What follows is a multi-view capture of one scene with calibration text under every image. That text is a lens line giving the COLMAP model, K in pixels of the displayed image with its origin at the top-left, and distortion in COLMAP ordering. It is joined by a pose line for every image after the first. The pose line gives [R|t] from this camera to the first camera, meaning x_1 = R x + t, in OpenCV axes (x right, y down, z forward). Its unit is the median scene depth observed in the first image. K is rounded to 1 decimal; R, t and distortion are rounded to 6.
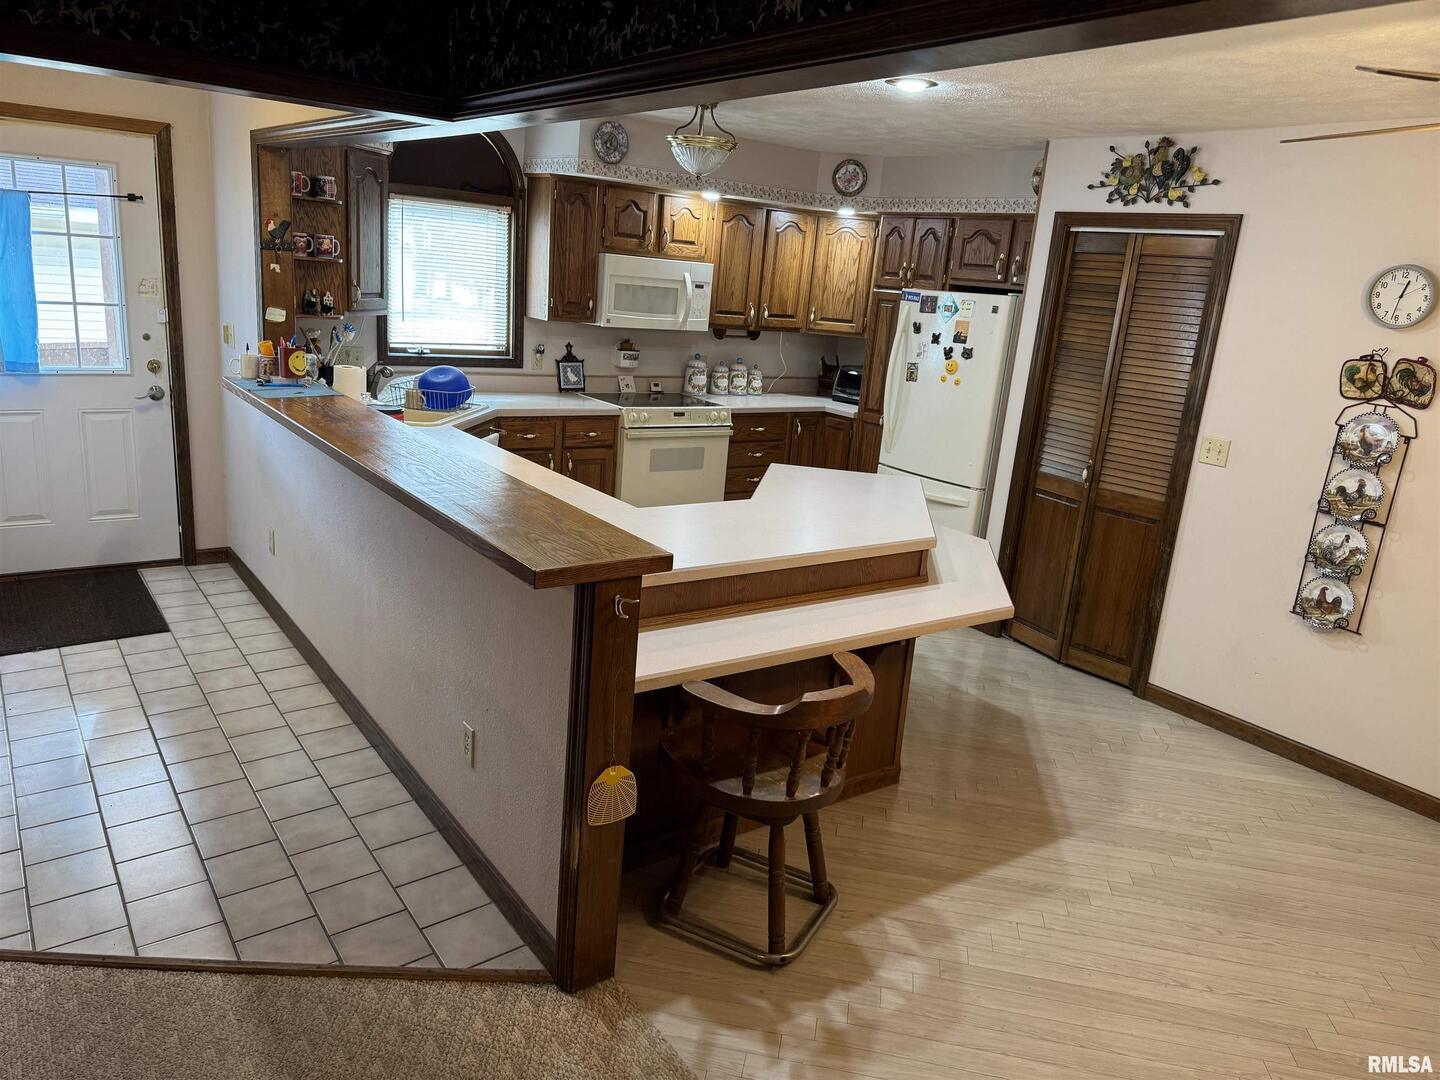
lens RADIAL K [[983.8, 0, 728.0], [0, 983.8, 549.9], [0, 0, 1]] dist [0.173735, -0.381584]
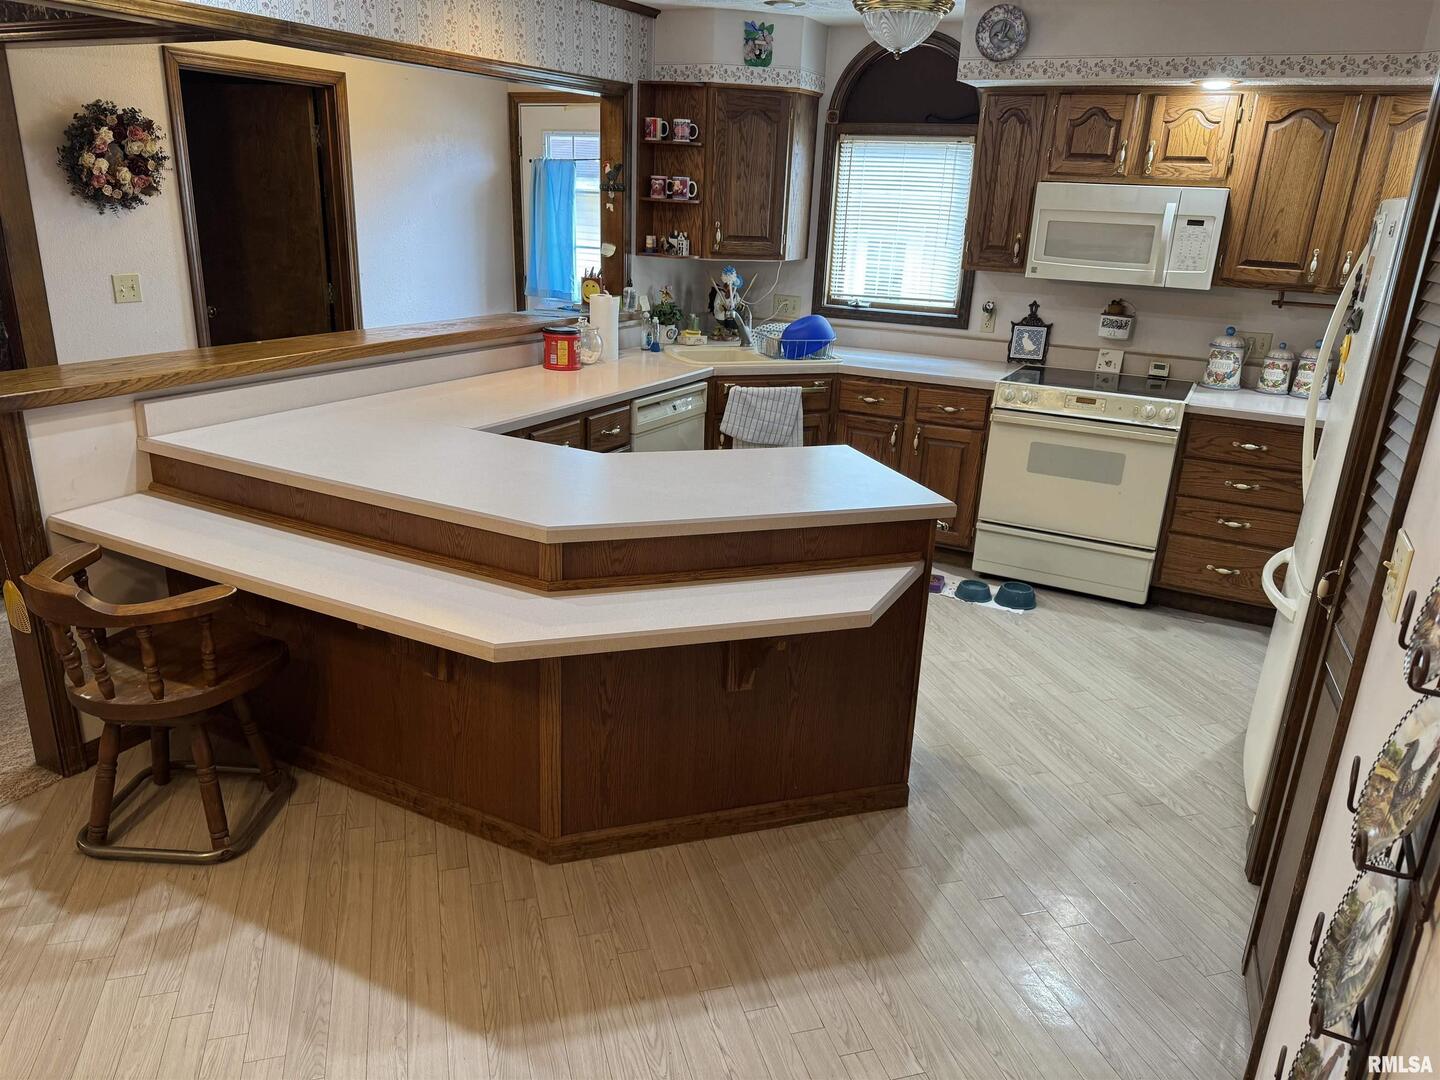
lens RADIAL K [[1013.8, 0, 720.0], [0, 1013.8, 540.0], [0, 0, 1]] dist [0.106300, -0.133218]
pose [[0.454666, 0.231282, -0.860109, 0.476089], [-0.246885, 0.960582, 0.127792, -0.068557], [0.855761, 0.154245, 0.493844, 0.411111]]
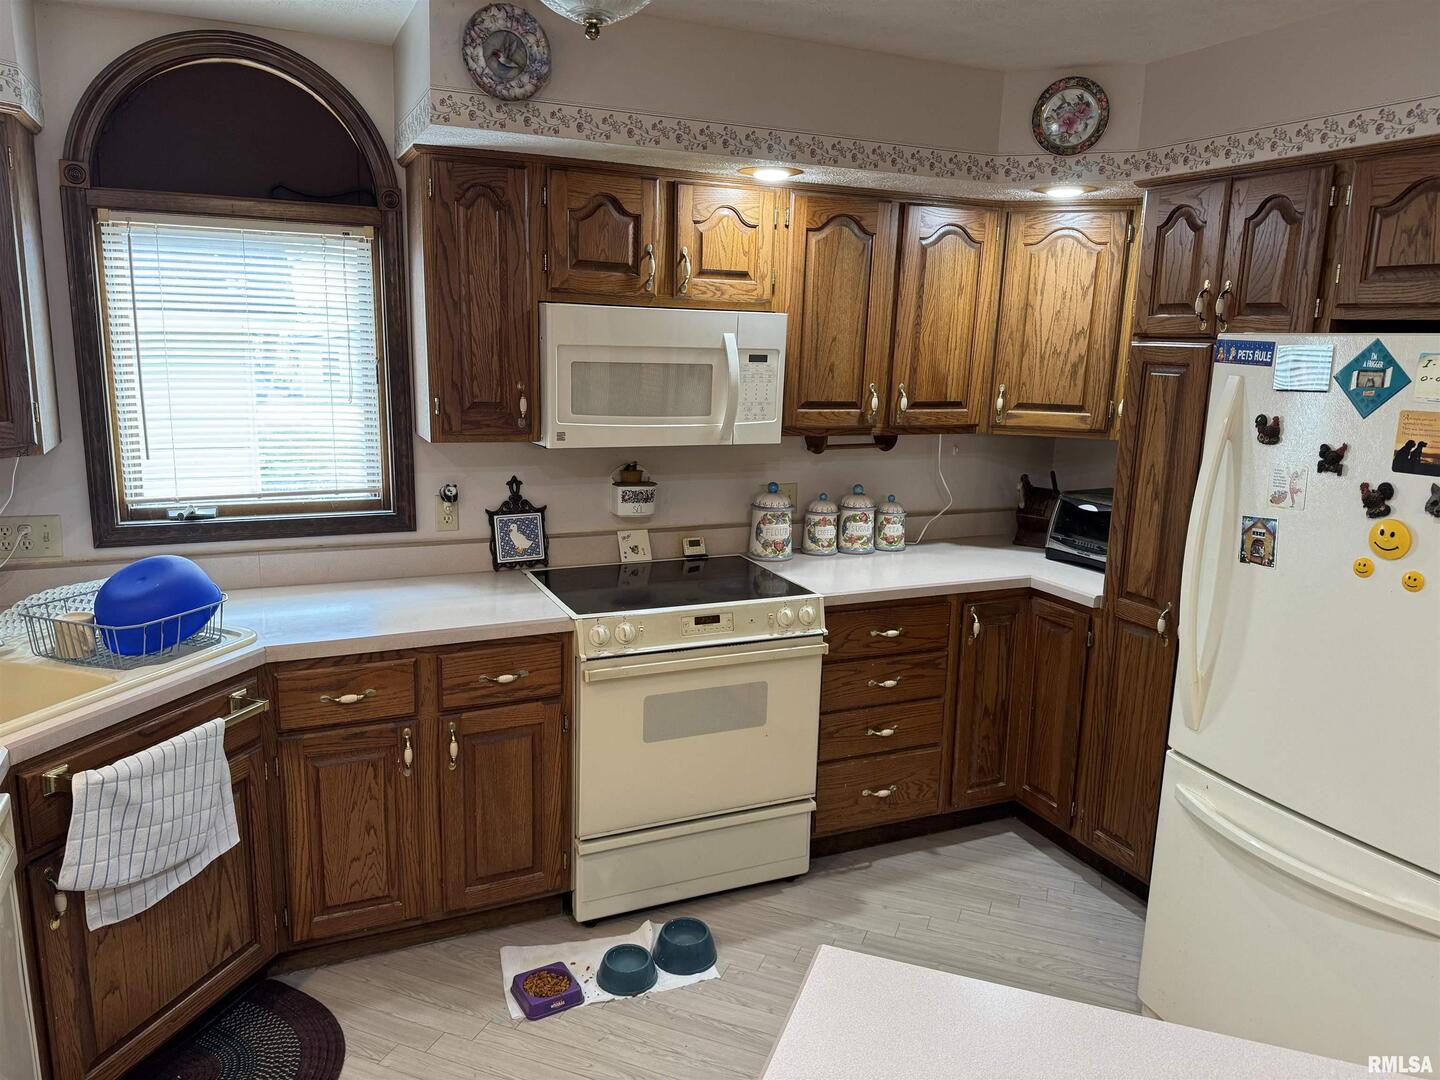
lens RADIAL K [[1013.8, 0, 720.0], [0, 1013.8, 540.0], [0, 0, 1]] dist [0.106300, -0.133218]
pose [[0.977841, -0.017108, -0.208649, 0.057647], [-0.001314, 0.996134, -0.087838, -0.128706], [0.209345, 0.086166, 0.974038, 0.504679]]
